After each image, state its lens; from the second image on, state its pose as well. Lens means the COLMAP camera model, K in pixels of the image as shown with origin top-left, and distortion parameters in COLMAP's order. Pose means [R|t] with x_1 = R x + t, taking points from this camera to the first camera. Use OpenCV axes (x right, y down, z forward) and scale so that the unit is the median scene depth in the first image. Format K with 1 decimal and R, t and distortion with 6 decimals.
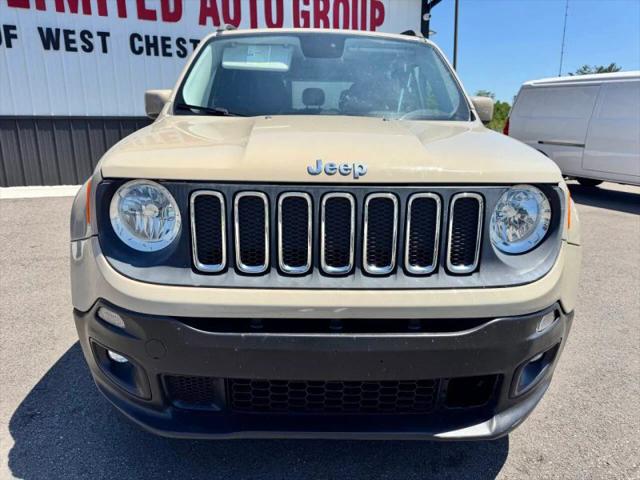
lens RADIAL K [[453.5, 0, 320.0], [0, 453.5, 240.0], [0, 0, 1]] dist [0.047220, -0.061471]
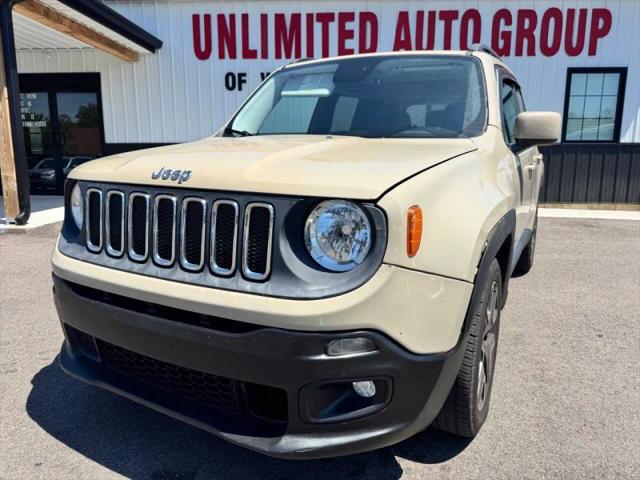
lens RADIAL K [[479.0, 0, 320.0], [0, 479.0, 240.0], [0, 0, 1]] dist [-0.001026, -0.000906]
pose [[0.857860, 0.092451, -0.505498, 0.608014], [-0.130045, 0.990721, -0.039500, 0.005212], [0.497156, 0.099623, 0.861923, 0.088254]]
